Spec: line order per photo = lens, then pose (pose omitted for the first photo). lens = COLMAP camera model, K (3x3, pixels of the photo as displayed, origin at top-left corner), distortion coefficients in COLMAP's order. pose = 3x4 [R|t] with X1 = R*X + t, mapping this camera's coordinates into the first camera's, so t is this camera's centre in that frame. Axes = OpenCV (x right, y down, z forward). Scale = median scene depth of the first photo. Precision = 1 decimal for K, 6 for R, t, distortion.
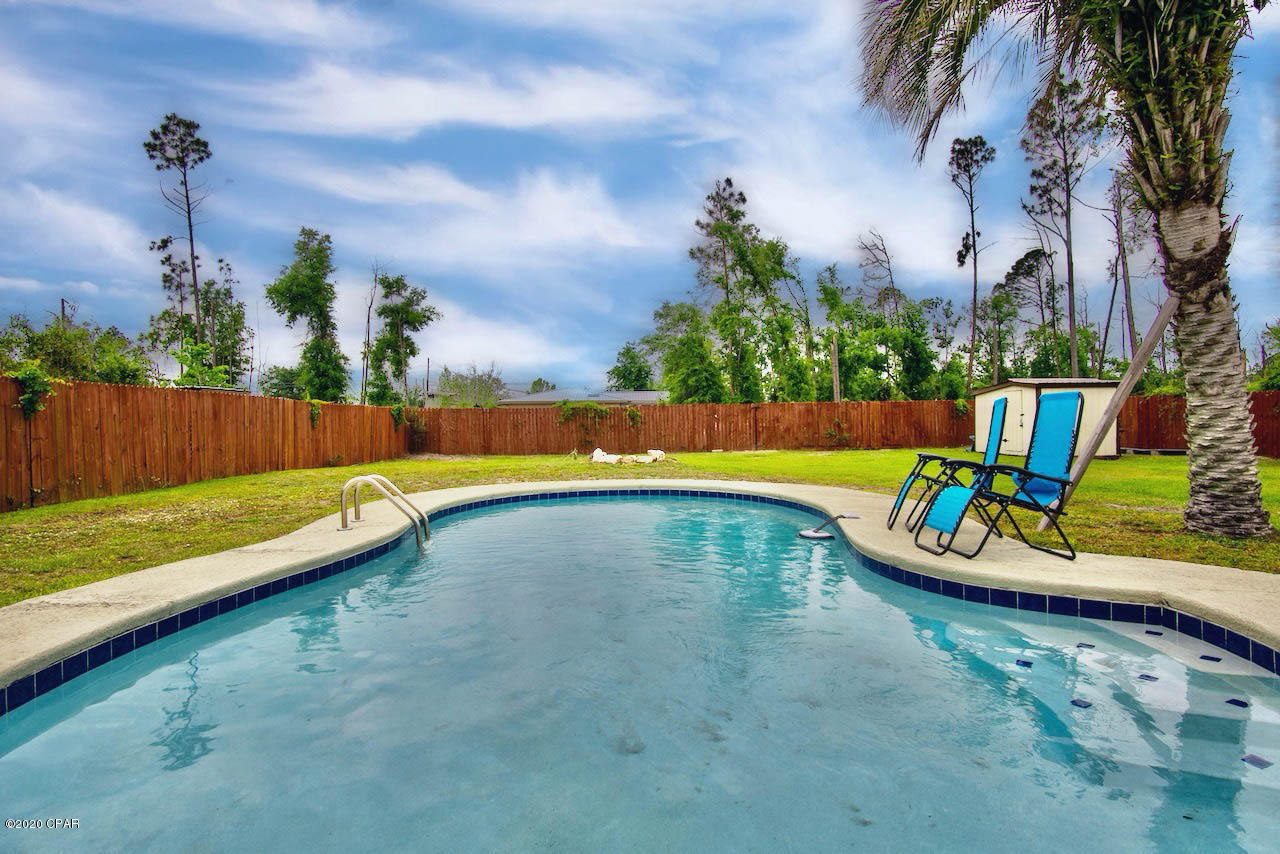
lens RADIAL K [[696.3, 0, 640.0], [0, 696.3, 427.0], [0, 0, 1]] dist [-0.027176, -0.000133]
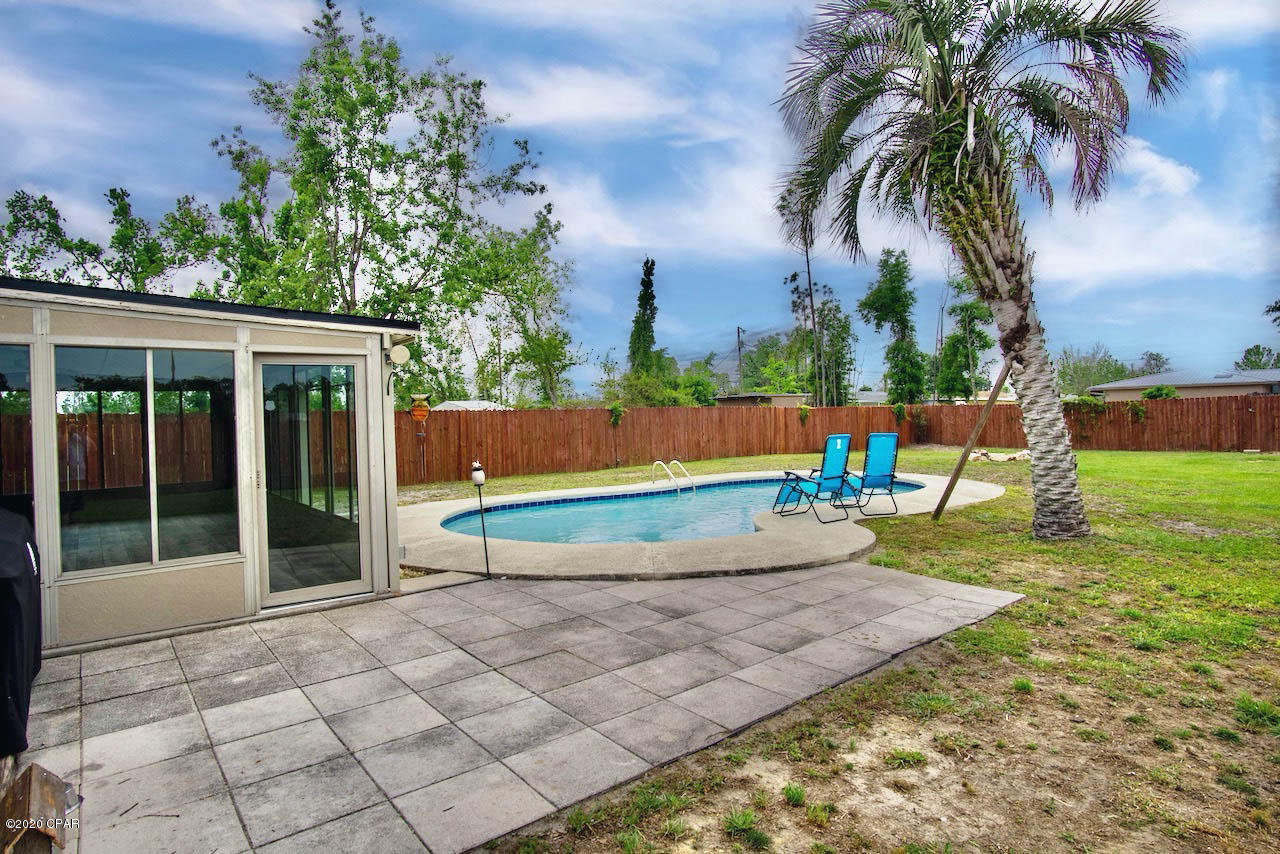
lens RADIAL K [[696.3, 0, 640.0], [0, 696.3, 427.0], [0, 0, 1]] dist [-0.027176, -0.000133]
pose [[0.612284, 0.012211, -0.790544, 0.196569], [0.009757, 0.999688, 0.022998, -0.013673], [0.790578, -0.021795, 0.611974, -0.062542]]
